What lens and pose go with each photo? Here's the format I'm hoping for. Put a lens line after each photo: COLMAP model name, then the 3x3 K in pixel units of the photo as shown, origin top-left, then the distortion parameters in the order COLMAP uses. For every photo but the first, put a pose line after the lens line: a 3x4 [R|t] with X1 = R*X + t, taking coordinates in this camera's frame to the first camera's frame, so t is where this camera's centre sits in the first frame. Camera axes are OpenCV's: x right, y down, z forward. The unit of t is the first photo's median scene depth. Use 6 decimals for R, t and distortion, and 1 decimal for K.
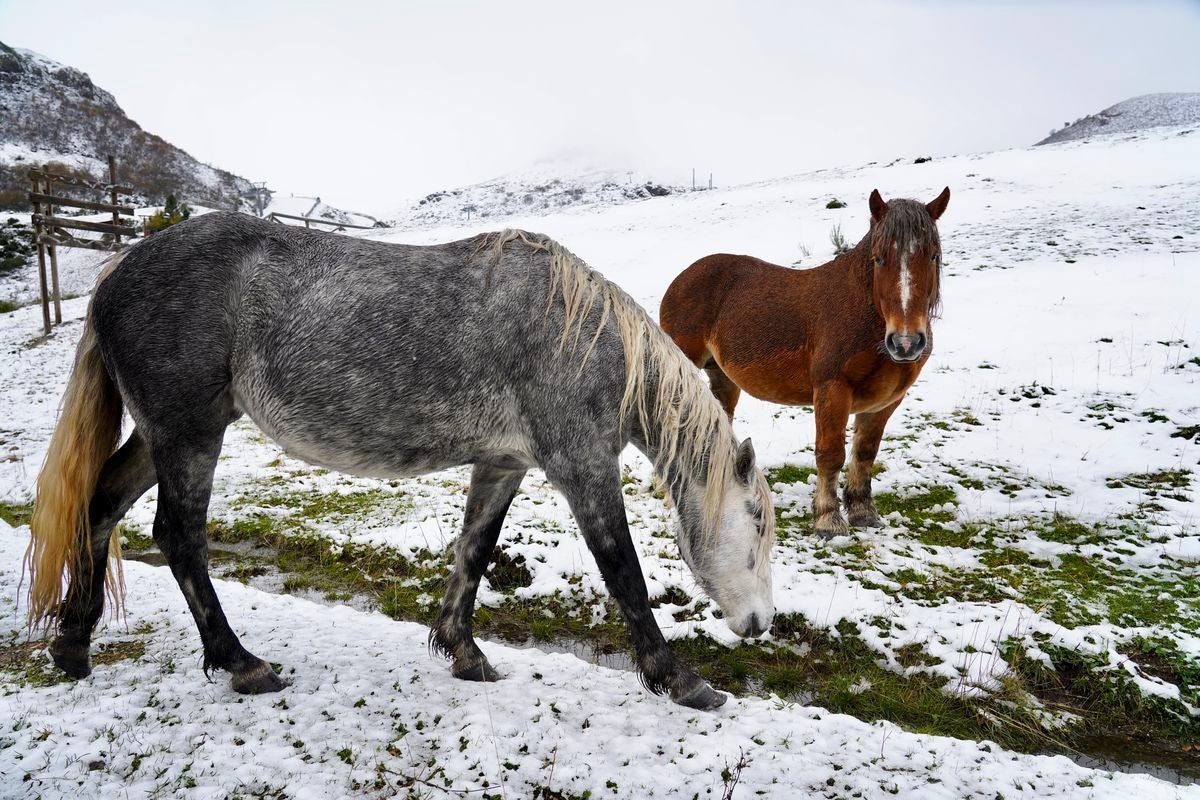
lens RADIAL K [[817.5, 0, 600.4], [0, 817.5, 394.5], [0, 0, 1]] dist [-0.025097, 0.018337]
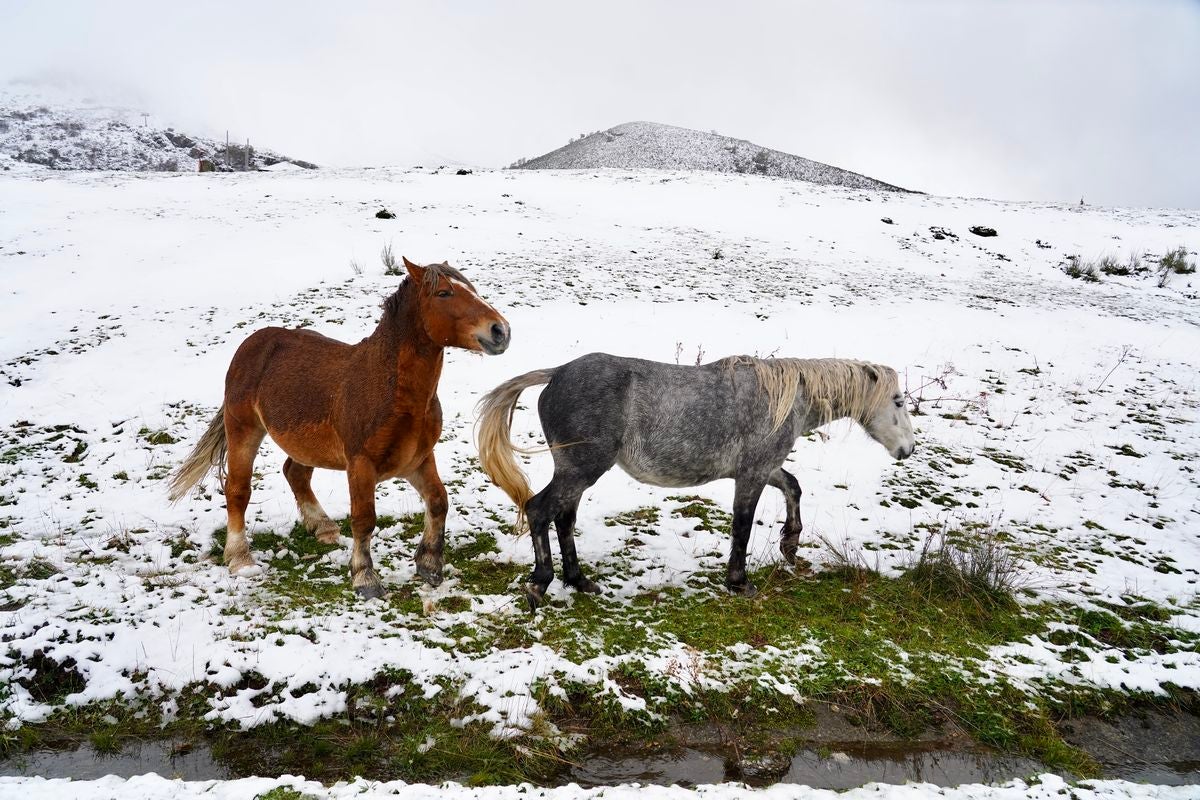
lens RADIAL K [[817.5, 0, 600.4], [0, 817.5, 394.5], [0, 0, 1]] dist [-0.025097, 0.018337]
pose [[0.854481, -0.006403, 0.519444, -0.058517], [-0.009107, 0.999586, 0.027302, -0.136277], [-0.519404, -0.028059, 0.854068, -0.104315]]
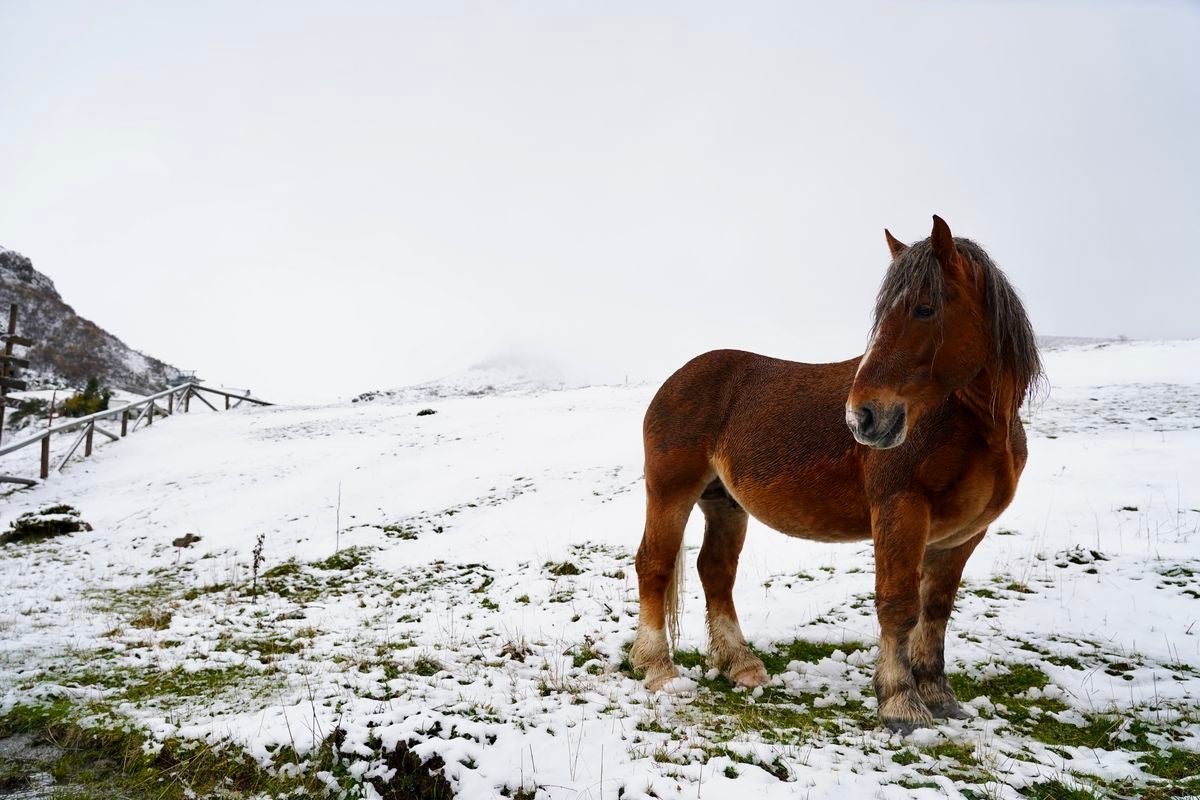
lens RADIAL K [[814.6, 0, 604.2], [0, 814.6, 391.2], [0, 0, 1]] dist [-0.027545, 0.020653]
pose [[0.994858, 0.051191, 0.087390, -0.037452], [-0.027345, 0.966581, -0.254899, 0.078329], [-0.097518, 0.251199, 0.963011, 0.302134]]
